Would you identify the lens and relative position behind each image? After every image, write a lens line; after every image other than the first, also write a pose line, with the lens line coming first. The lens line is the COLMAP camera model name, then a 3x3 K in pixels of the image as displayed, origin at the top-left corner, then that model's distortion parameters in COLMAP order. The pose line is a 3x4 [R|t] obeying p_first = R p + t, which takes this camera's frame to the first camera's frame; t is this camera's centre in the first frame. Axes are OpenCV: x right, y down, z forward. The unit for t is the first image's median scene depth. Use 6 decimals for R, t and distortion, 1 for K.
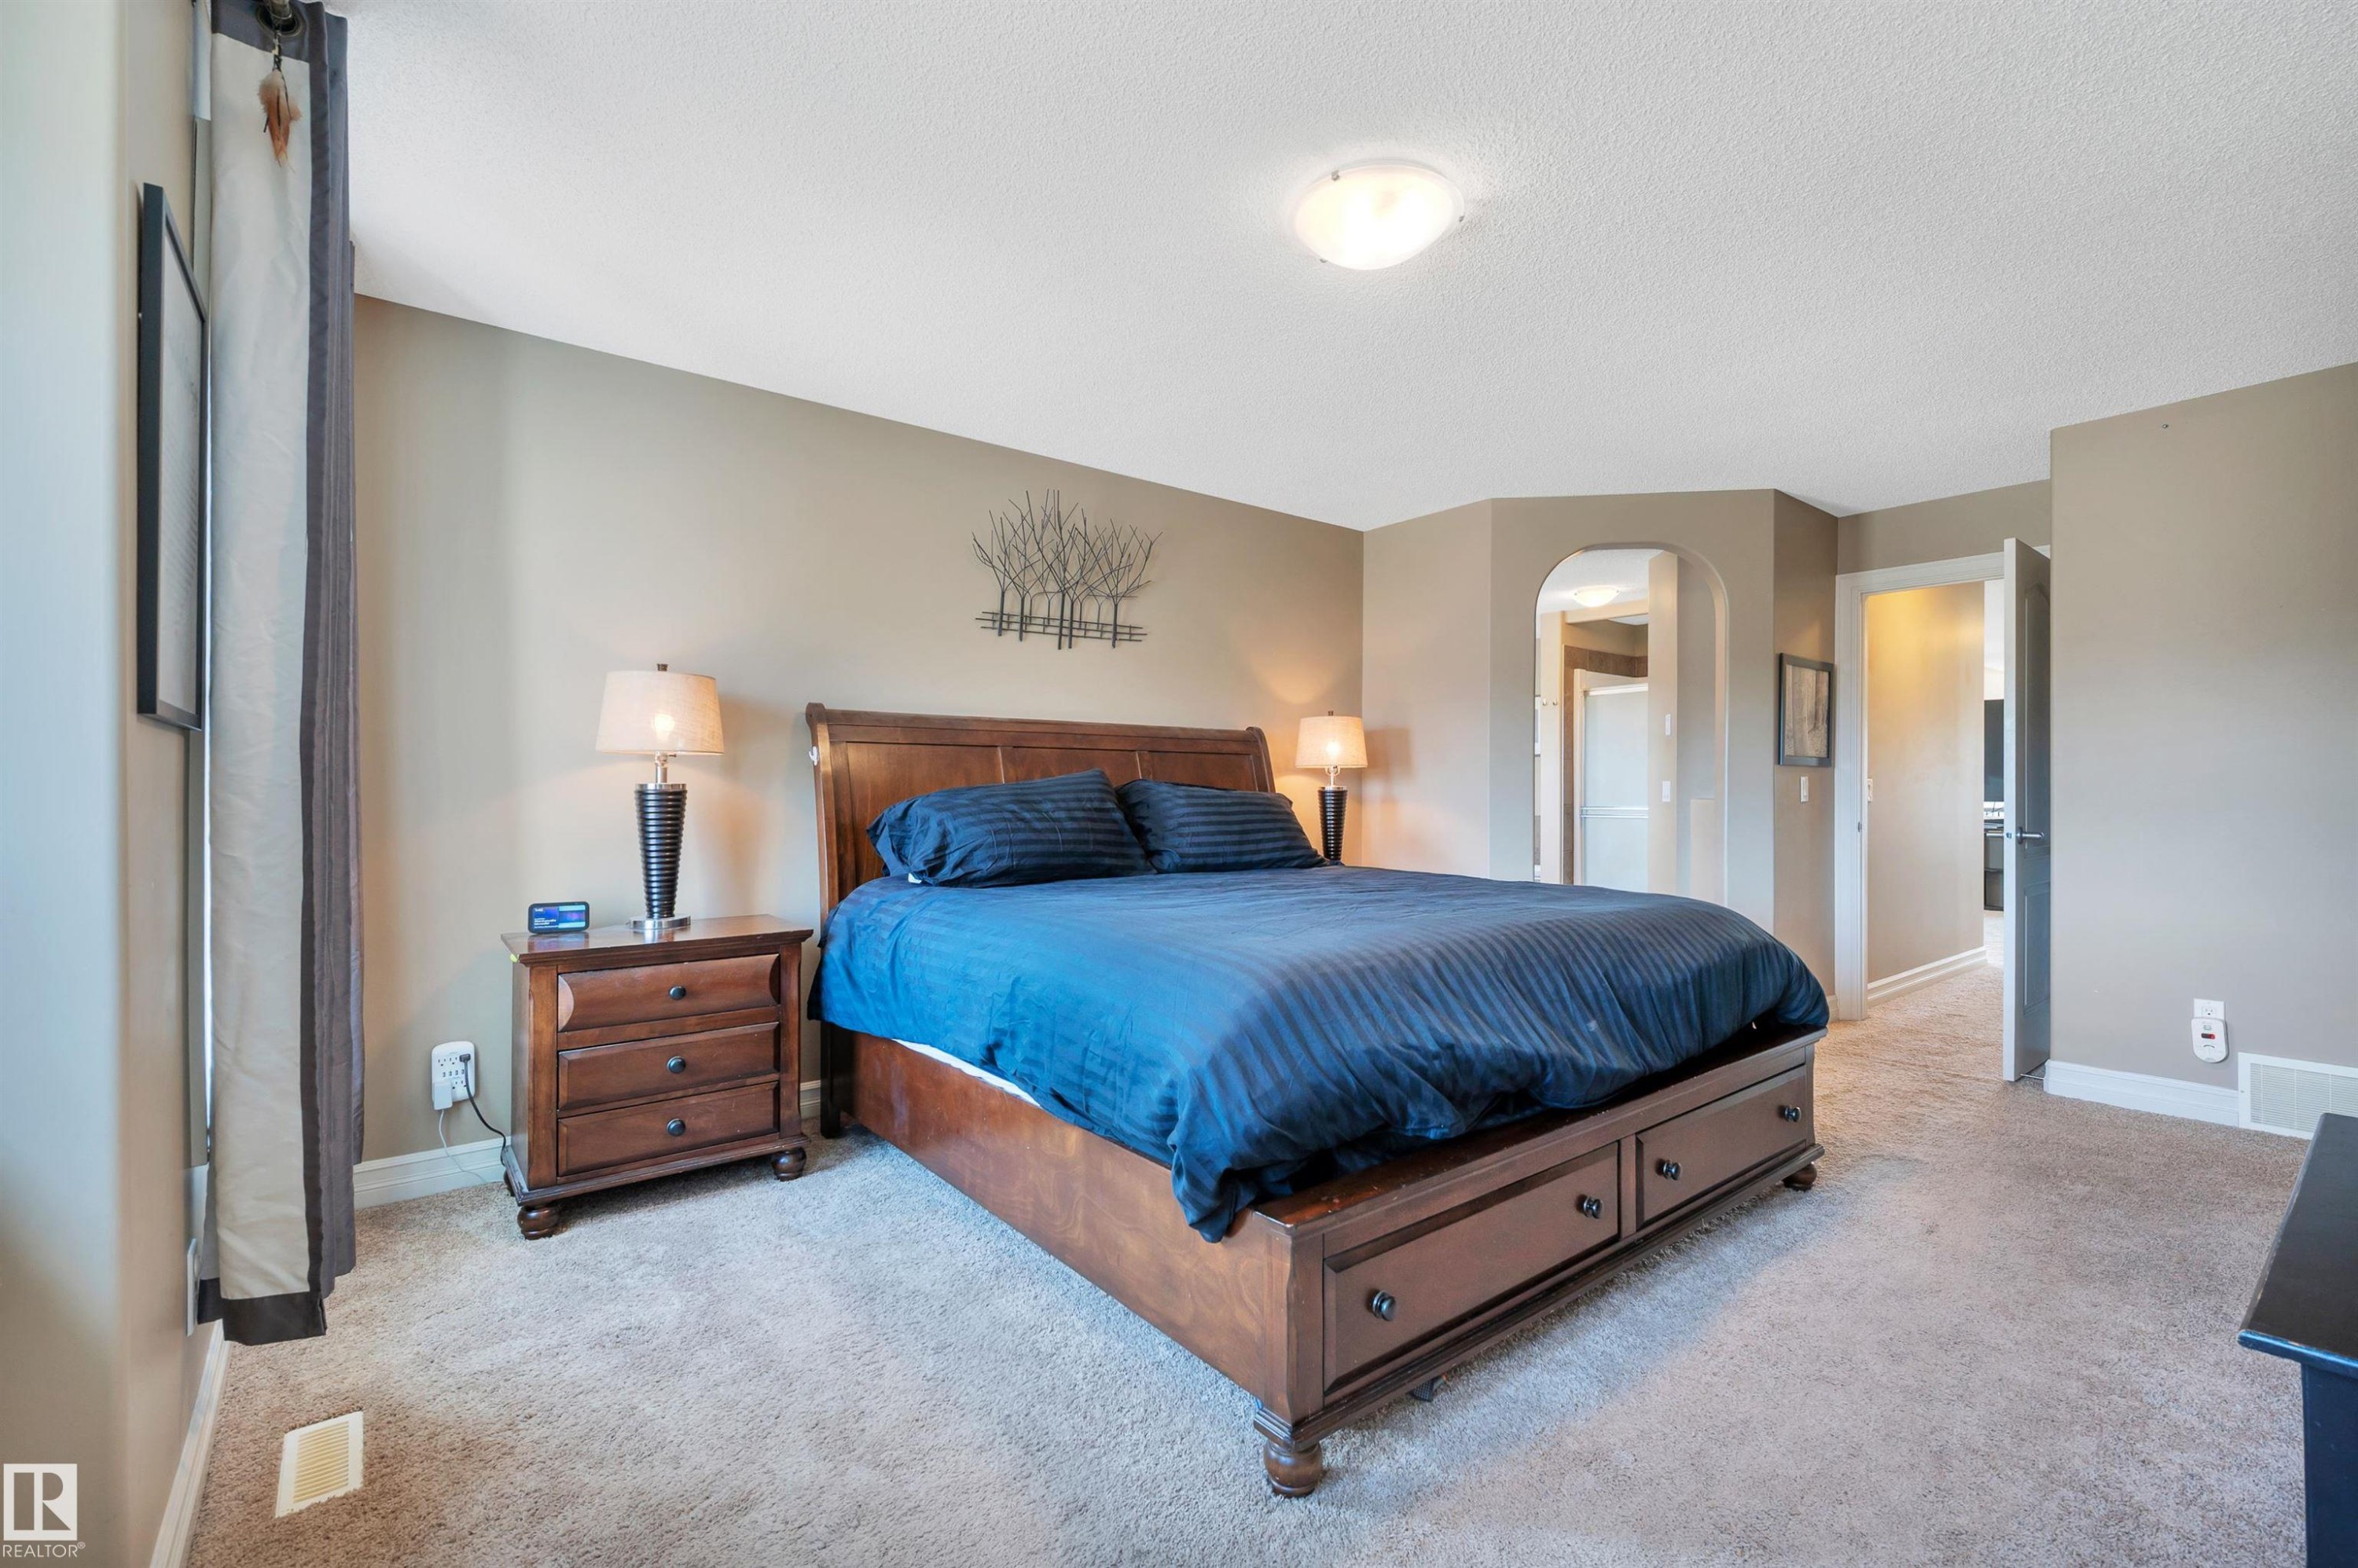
lens RADIAL K [[1014.7, 0, 1192.1], [0, 1014.7, 797.5], [0, 0, 1]] dist [-0.000134, 0.000050]
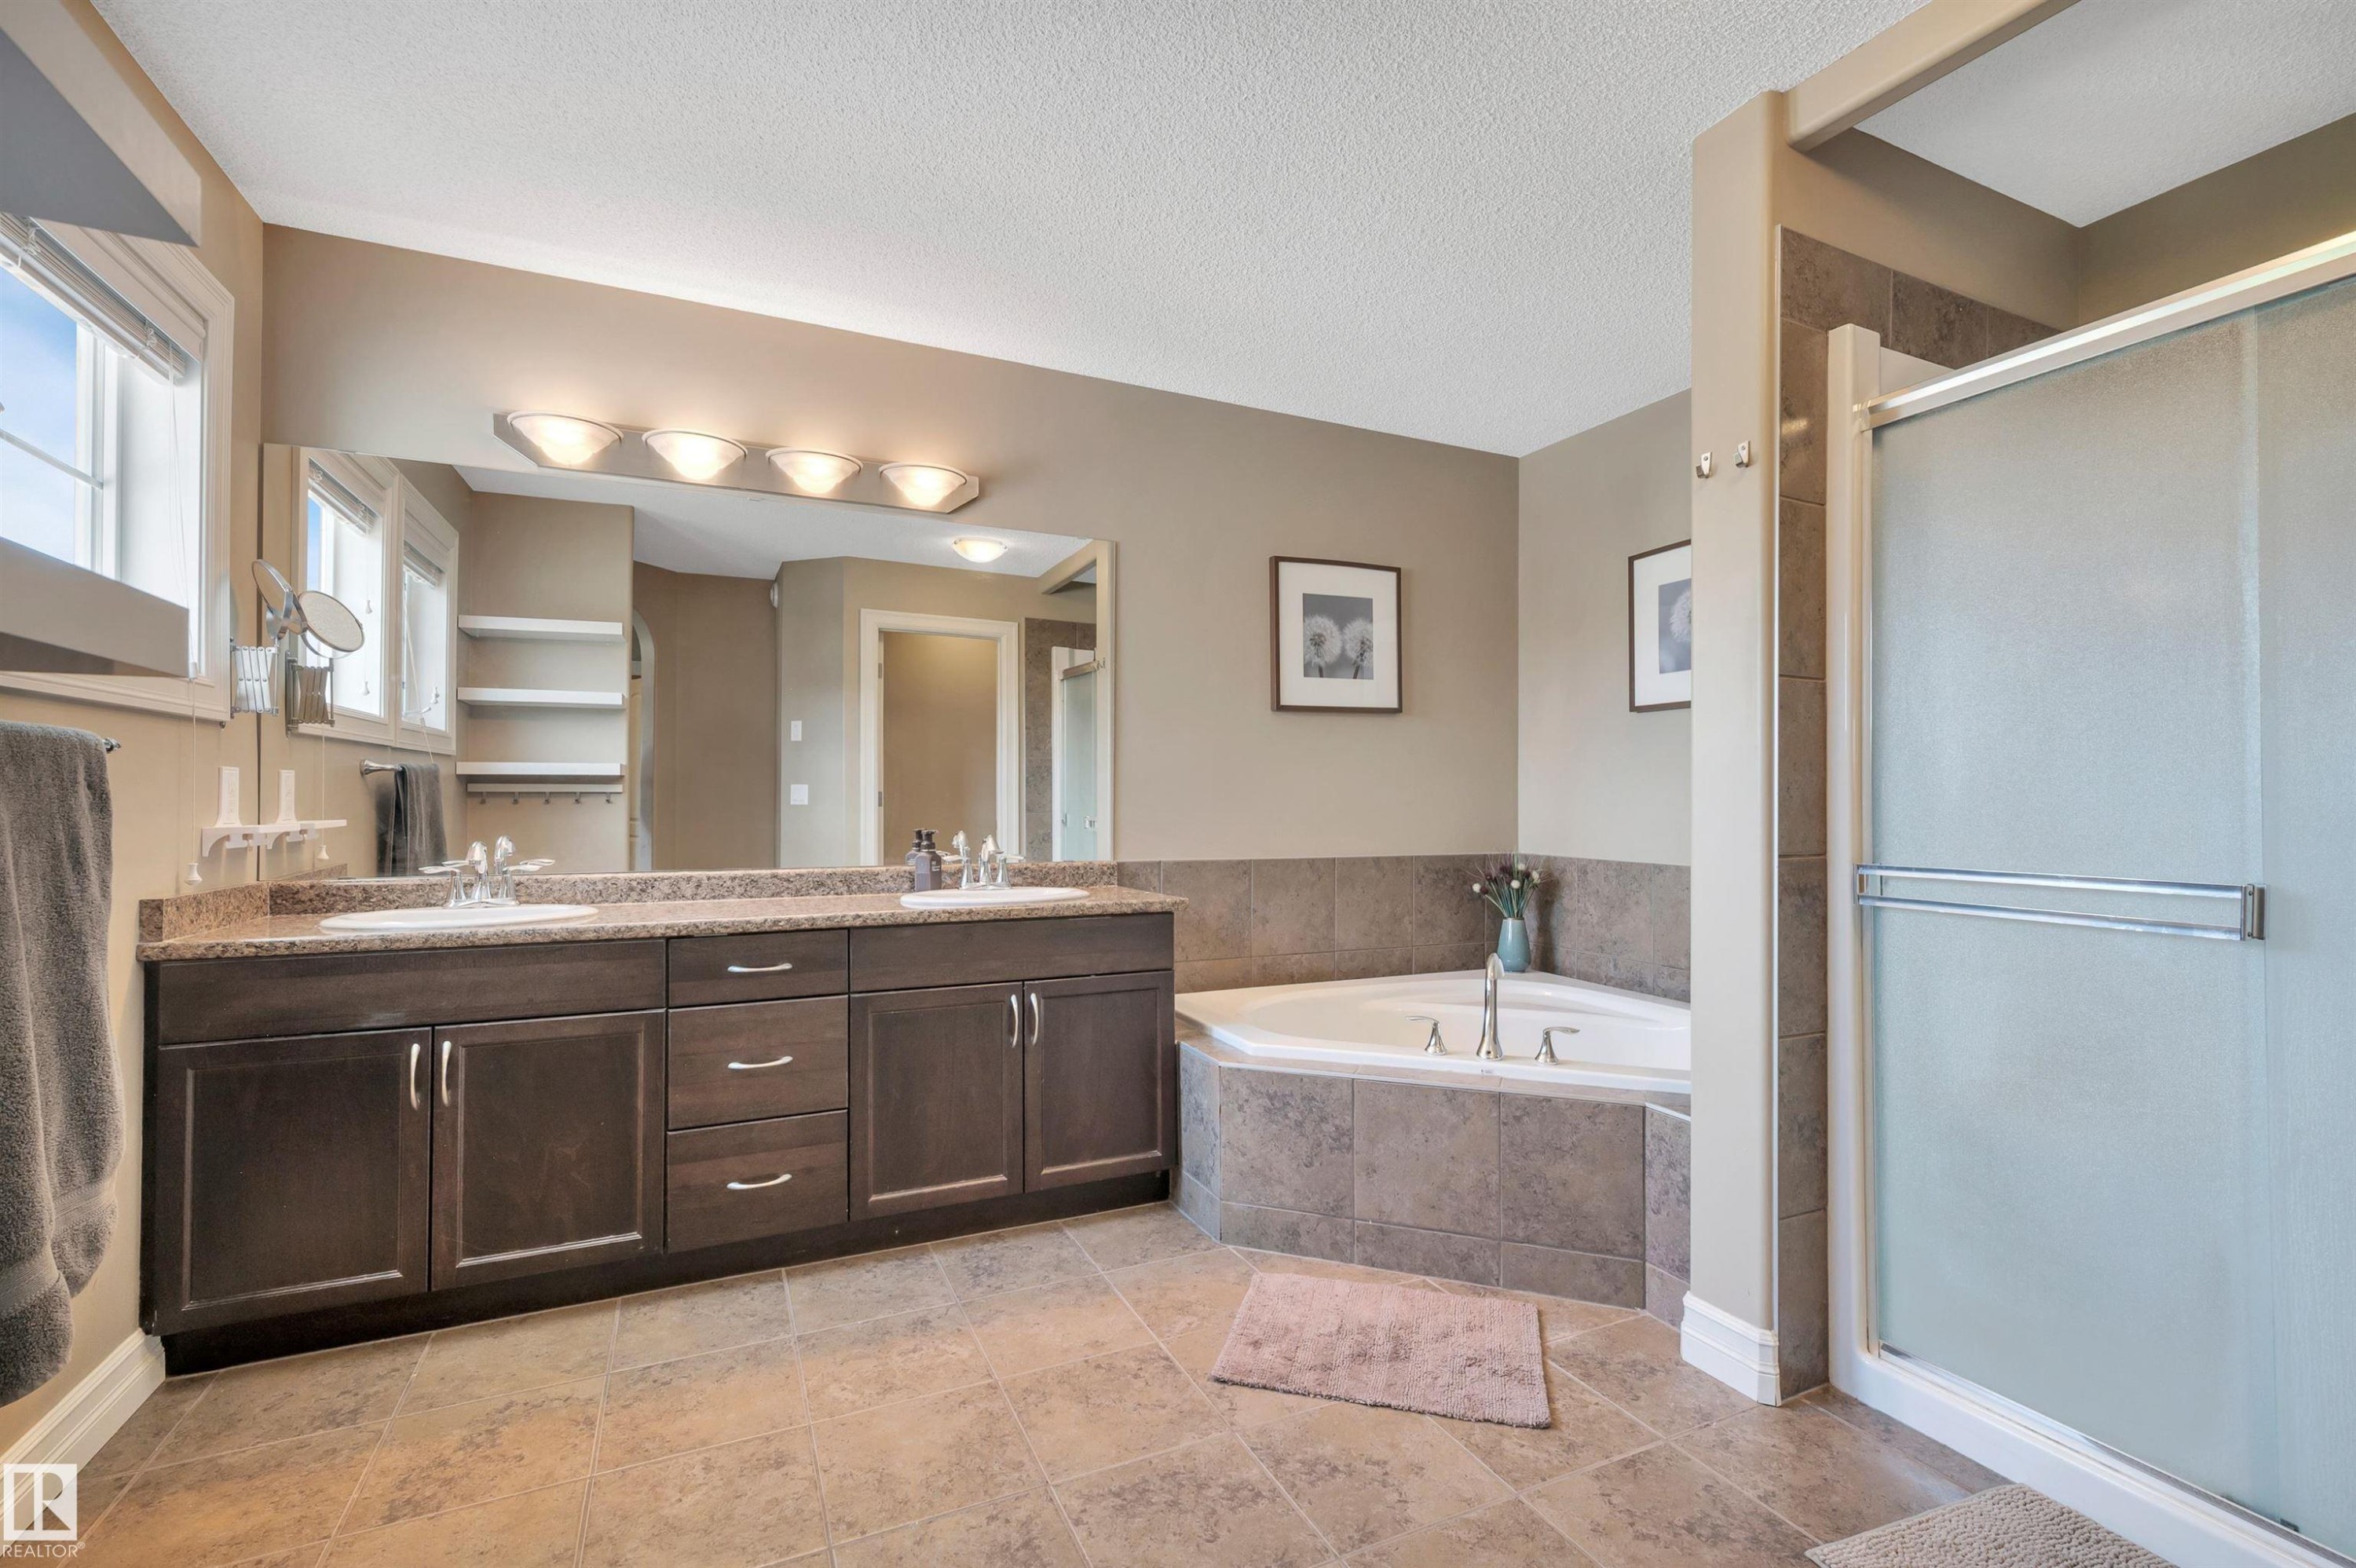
lens RADIAL K [[1081.6, 0, 1178.0], [0, 1081.6, 784.0], [0, 0, 1]] dist [0.001792, 0.000319]
pose [[0.976329, 0.005192, -0.216227, 0.445049], [-0.008503, 0.999860, -0.014383, -0.006952], [0.216123, 0.015881, 0.976237, 1.128469]]
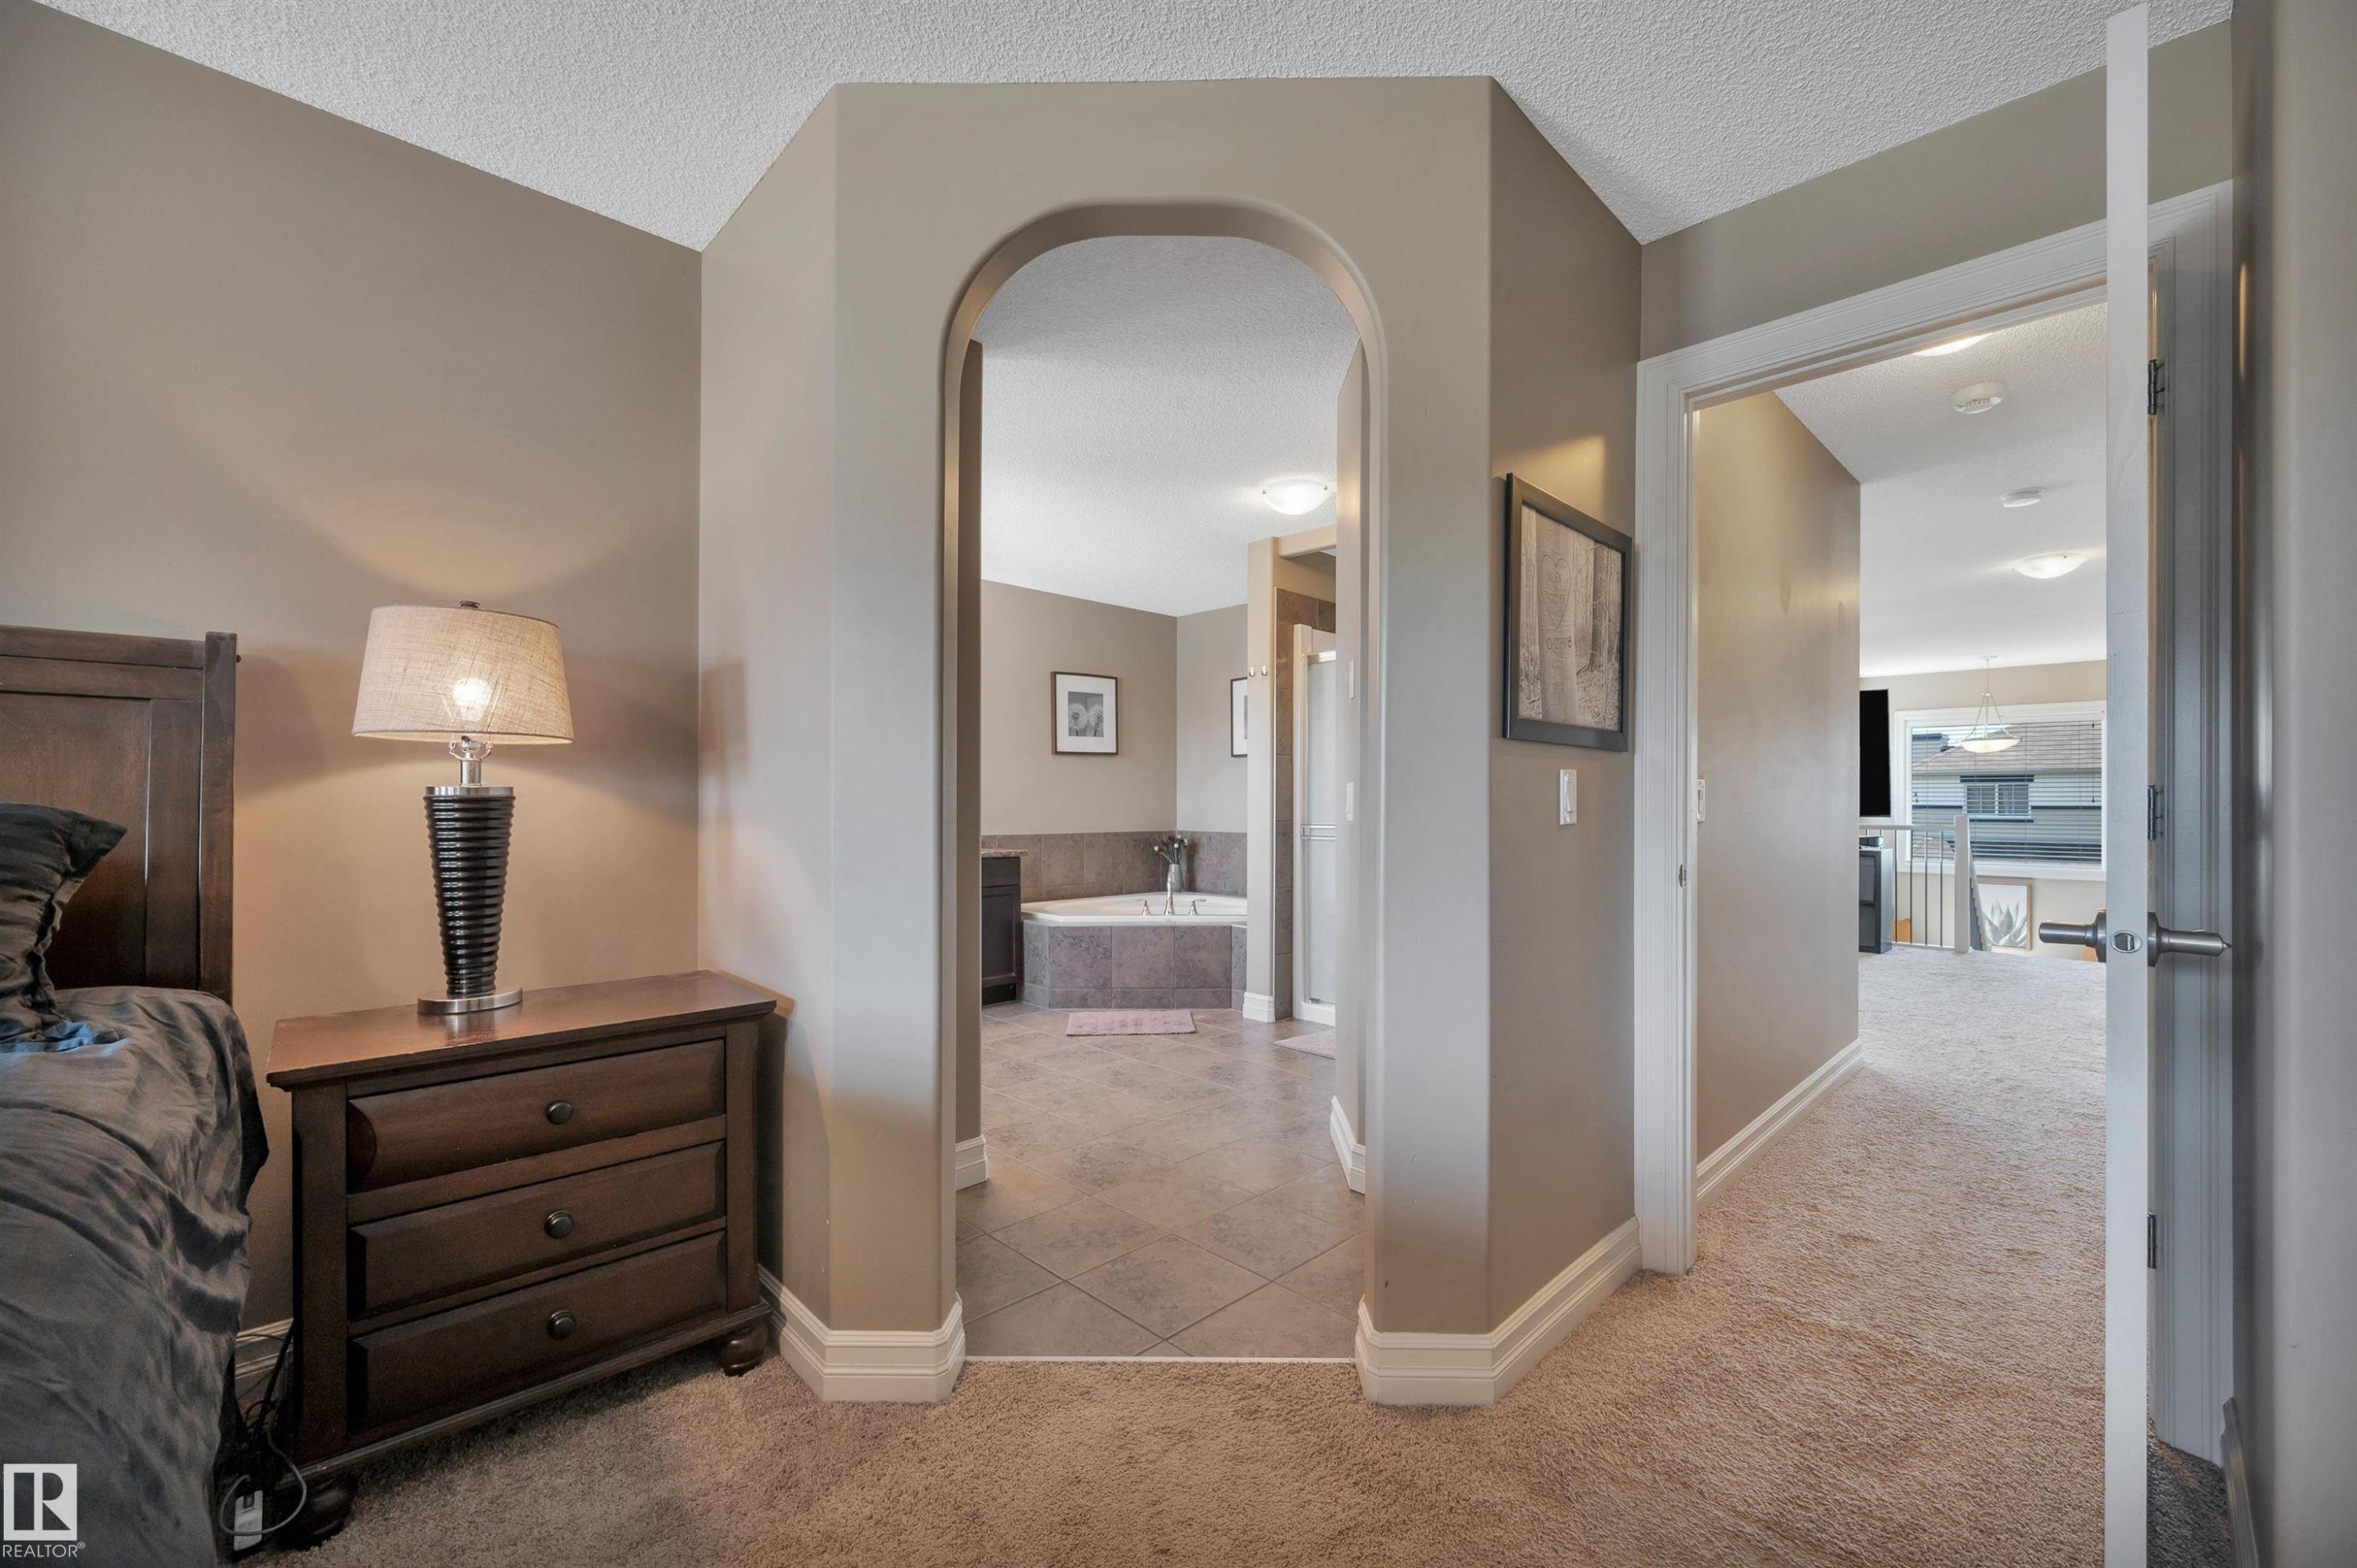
lens RADIAL K [[960.9, 0, 1182.2], [0, 960.9, 798.2], [0, 0, 1]] dist [-0.001427, -0.000014]
pose [[0.994325, 0.004027, 0.106310, 0.374960], [-0.003369, 0.999974, -0.006373, -0.004685], [-0.106333, 0.005979, 0.994313, 0.574487]]
